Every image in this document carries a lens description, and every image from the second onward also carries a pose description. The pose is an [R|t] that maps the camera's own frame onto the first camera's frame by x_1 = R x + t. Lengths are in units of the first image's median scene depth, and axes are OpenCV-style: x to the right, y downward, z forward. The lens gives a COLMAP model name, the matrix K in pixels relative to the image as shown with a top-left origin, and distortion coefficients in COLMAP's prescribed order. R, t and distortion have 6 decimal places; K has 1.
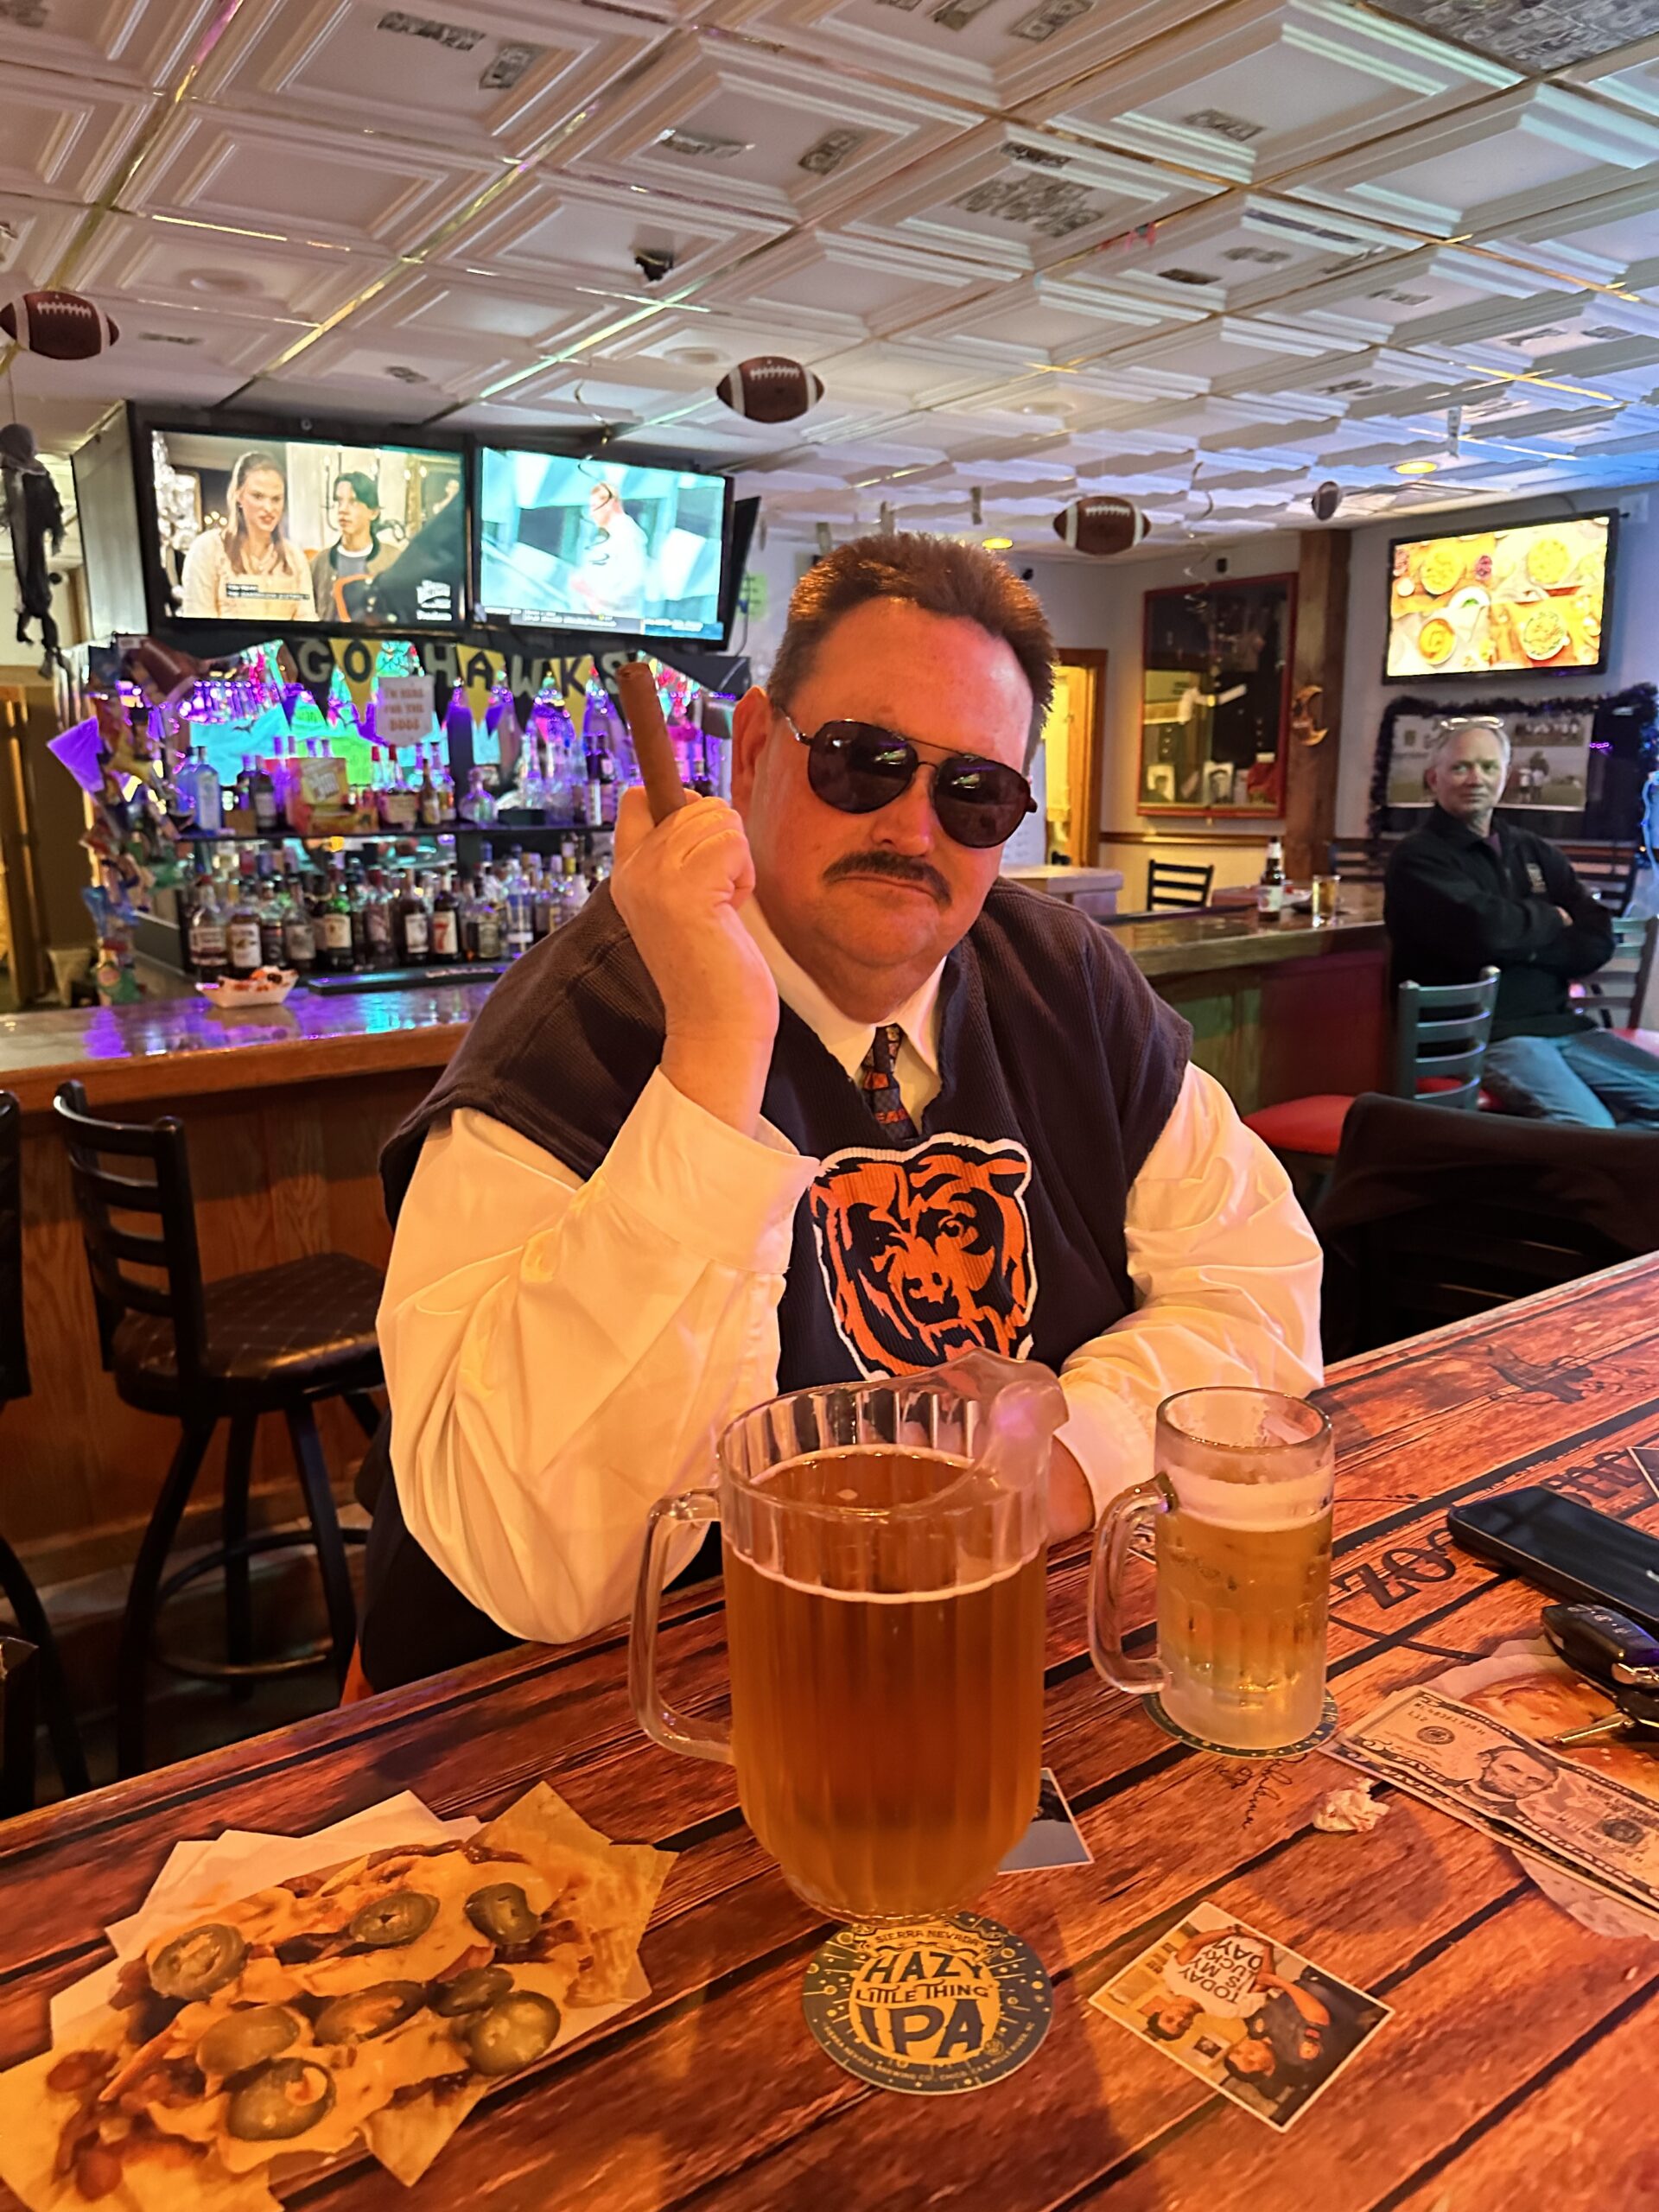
lens RADIAL K [[1555.9, 0, 833.9], [0, 1555.9, 1101.8], [0, 0, 1]] dist [0.032180, -0.048249]
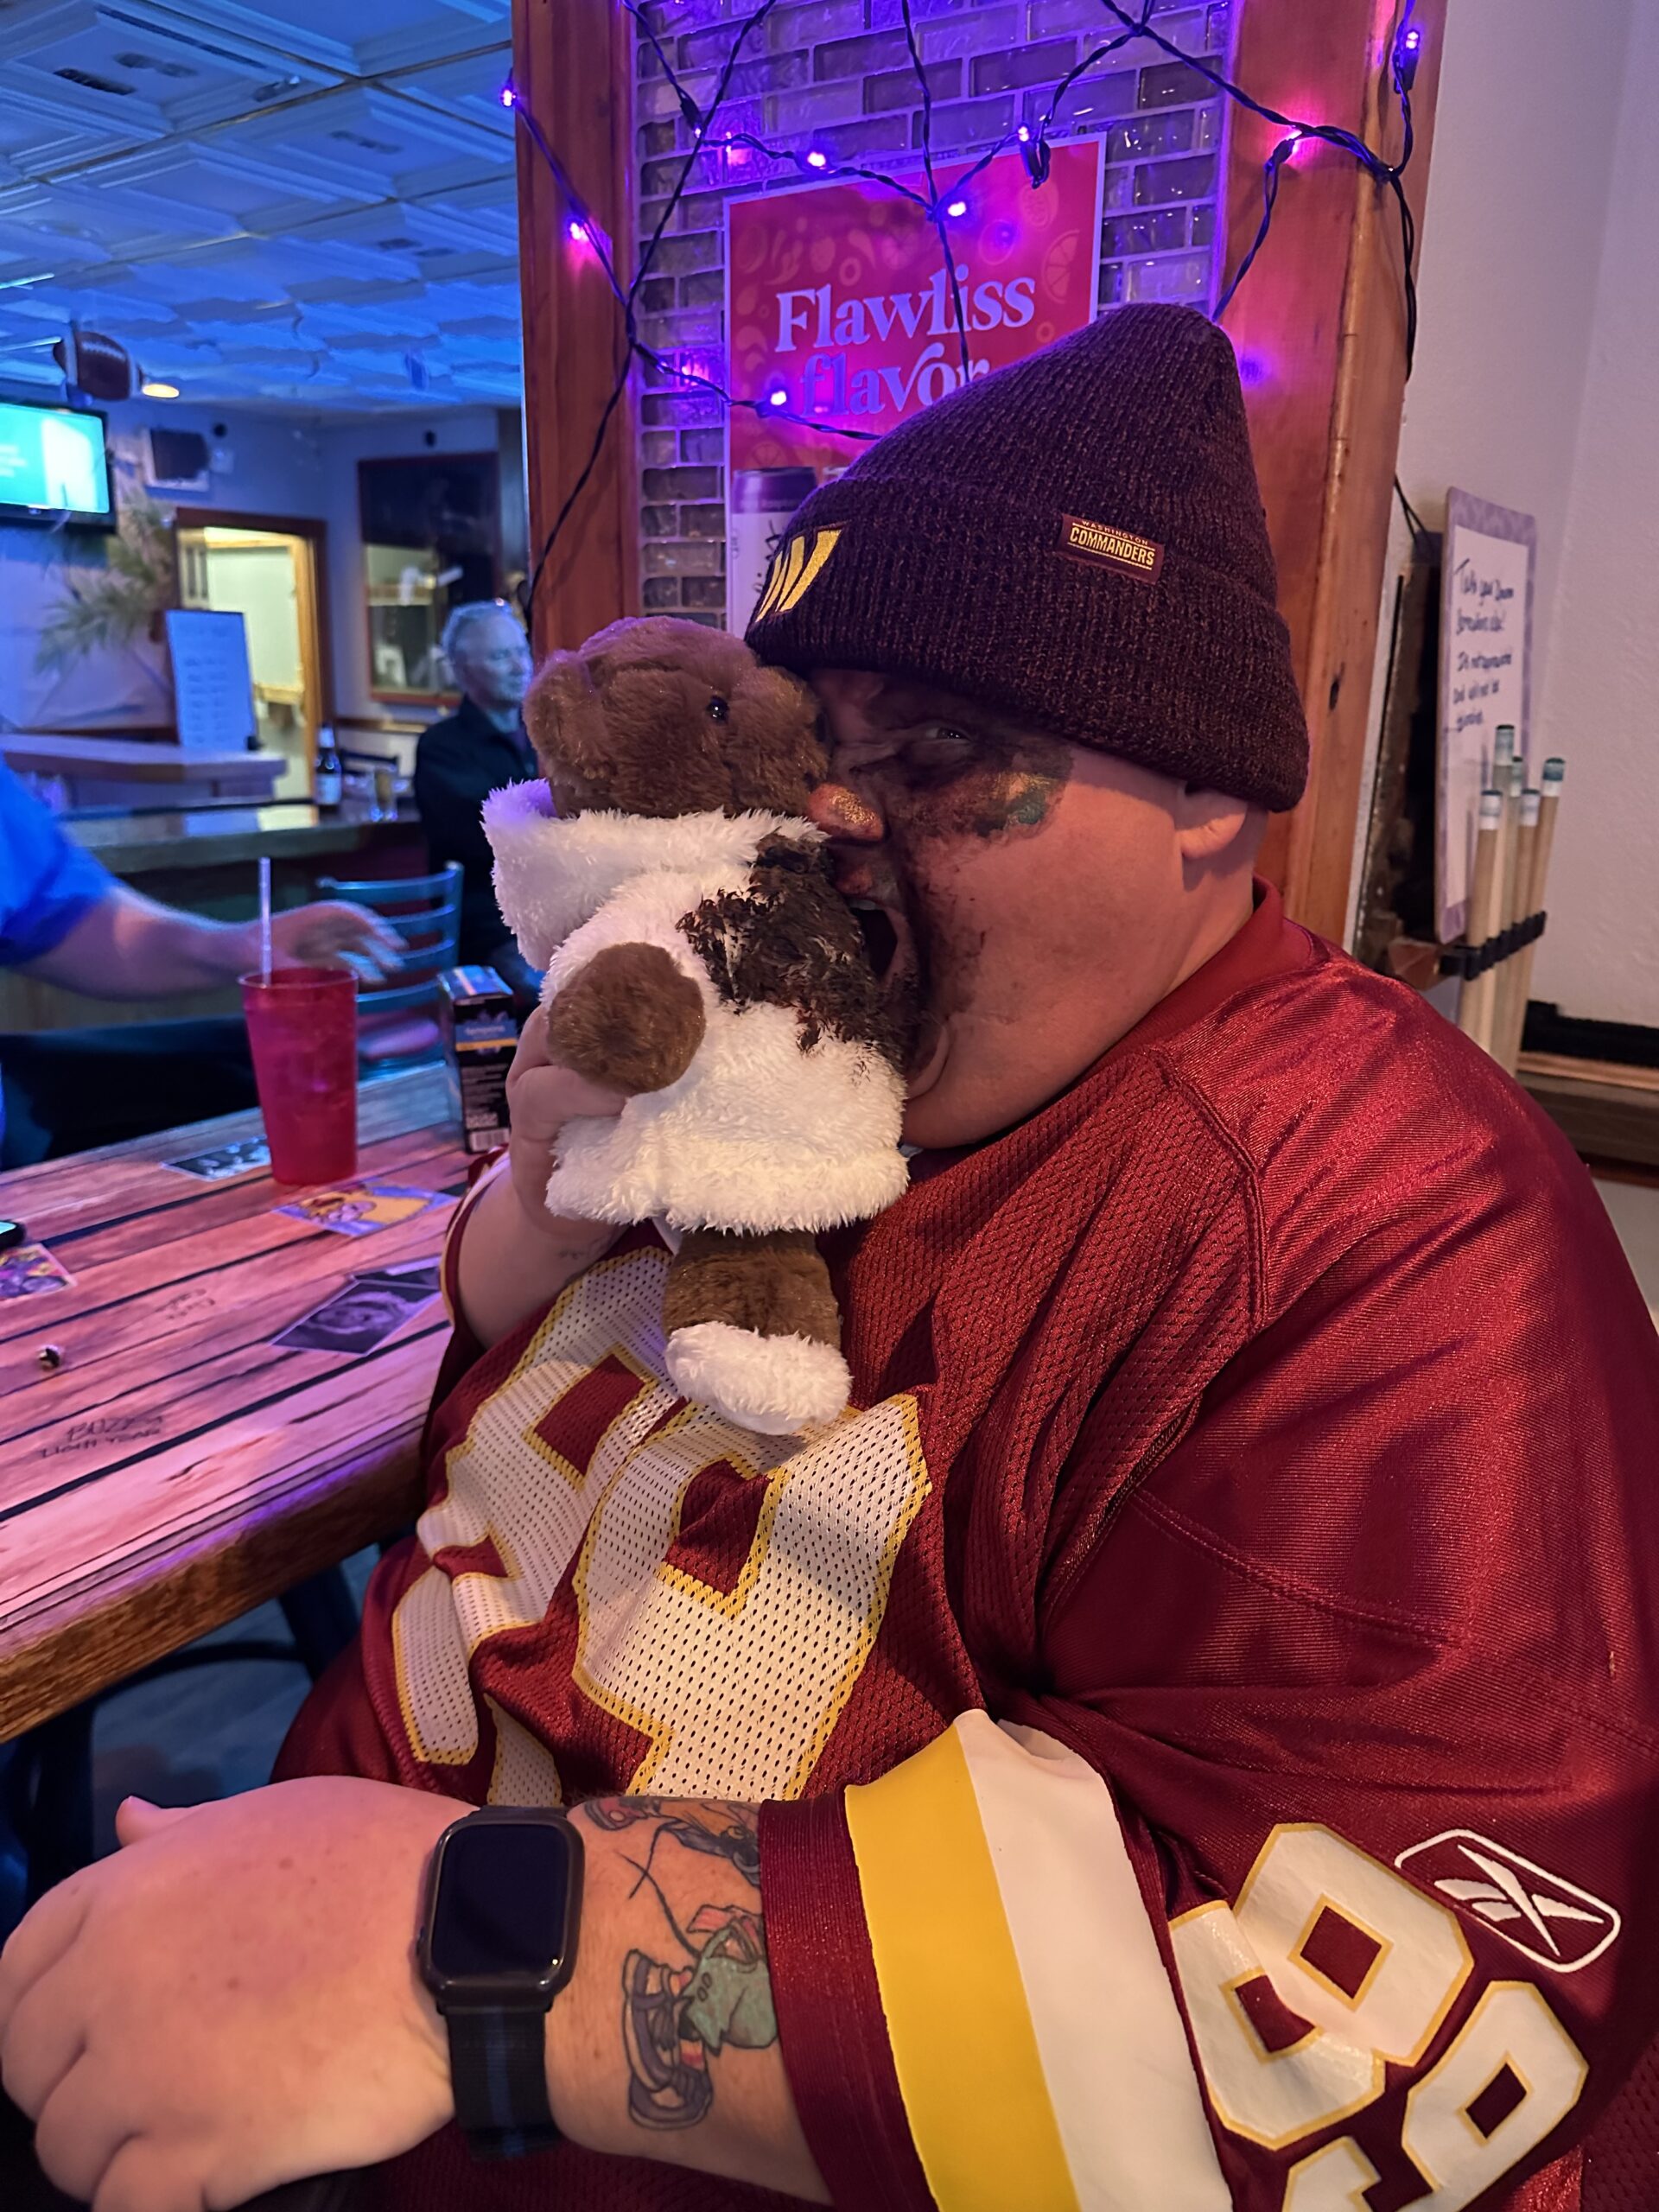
lens RADIAL K [[1555.9, 0, 822.3], [0, 1555.9, 1093.9], [0, 0, 1]] dist [0.032180, -0.048249]
pose [[0.931869, -0.059264, 0.357920, 0.197996], [0.036765, 0.996915, 0.069348, -0.000068], [-0.360926, -0.051464, 0.931173, -0.001866]]
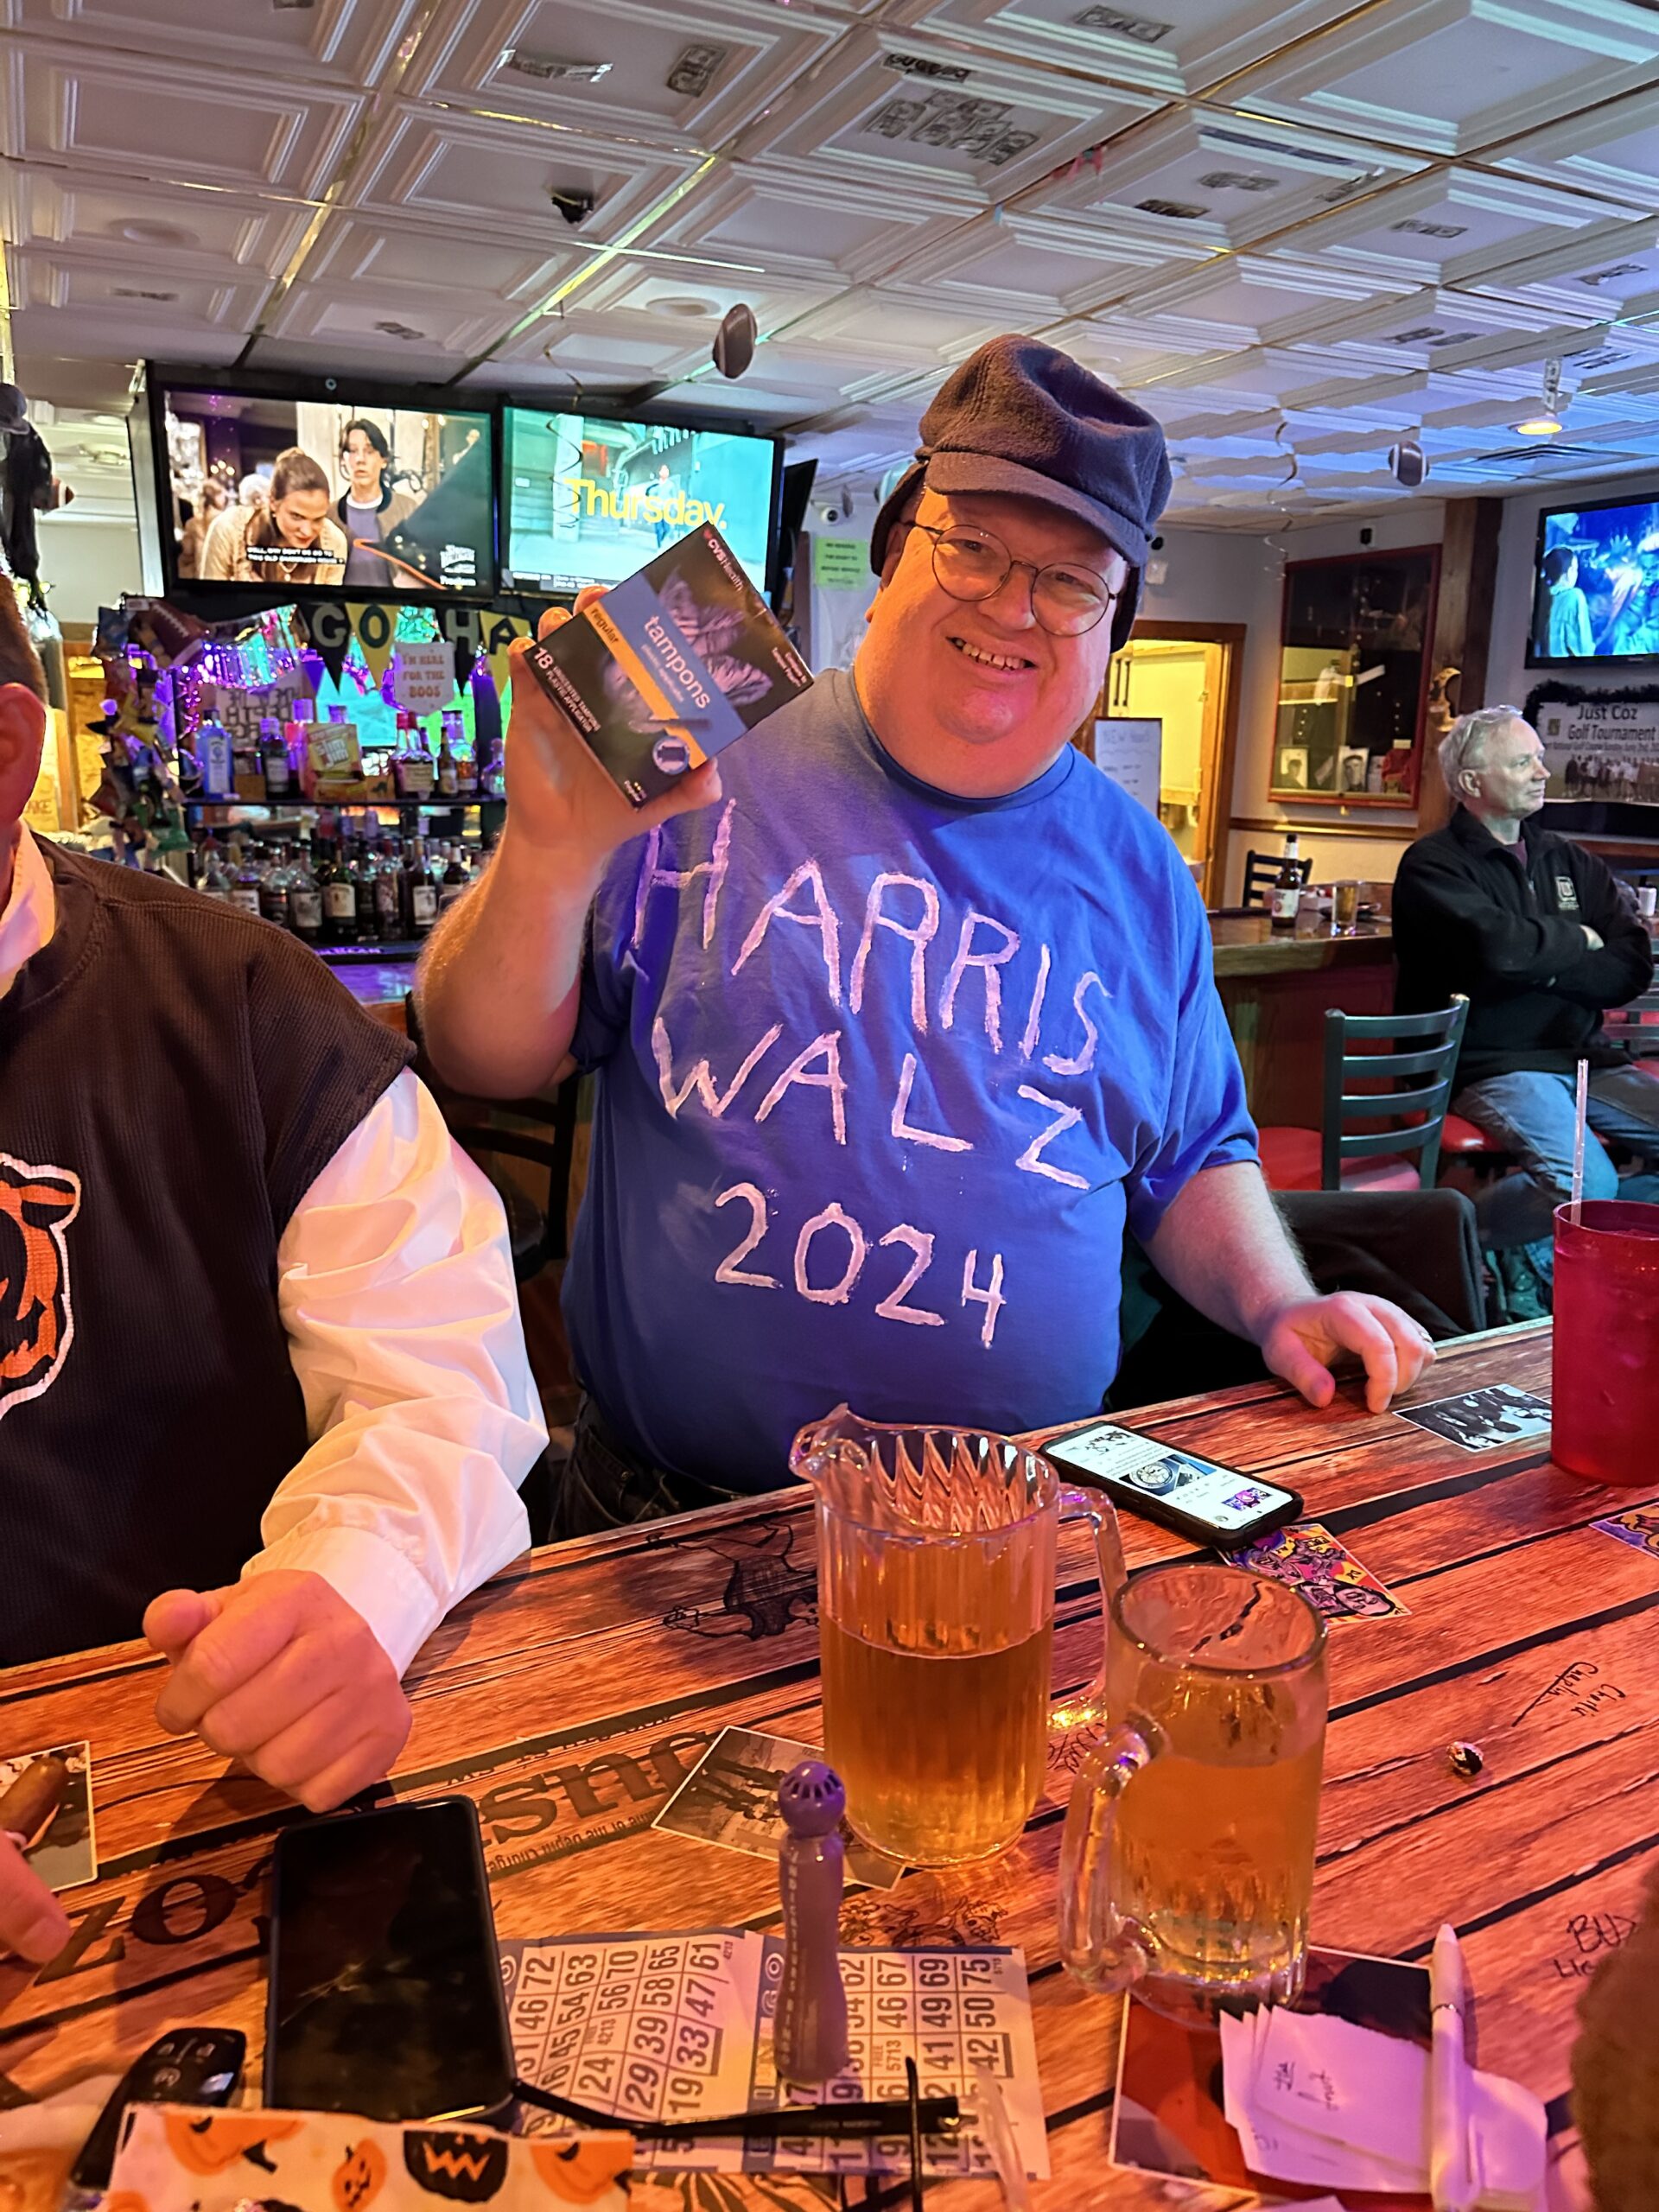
lens RADIAL K [[1555.9, 0, 840.8], [0, 1555.9, 1102.6], [0, 0, 1]] dist [0.032180, -0.048249]
pose [[0.990908, 0.051744, -0.124195, 0.134001], [-0.049561, 0.998559, 0.020606, -0.018632], [0.125082, -0.014263, 0.992044, 0.059985]]
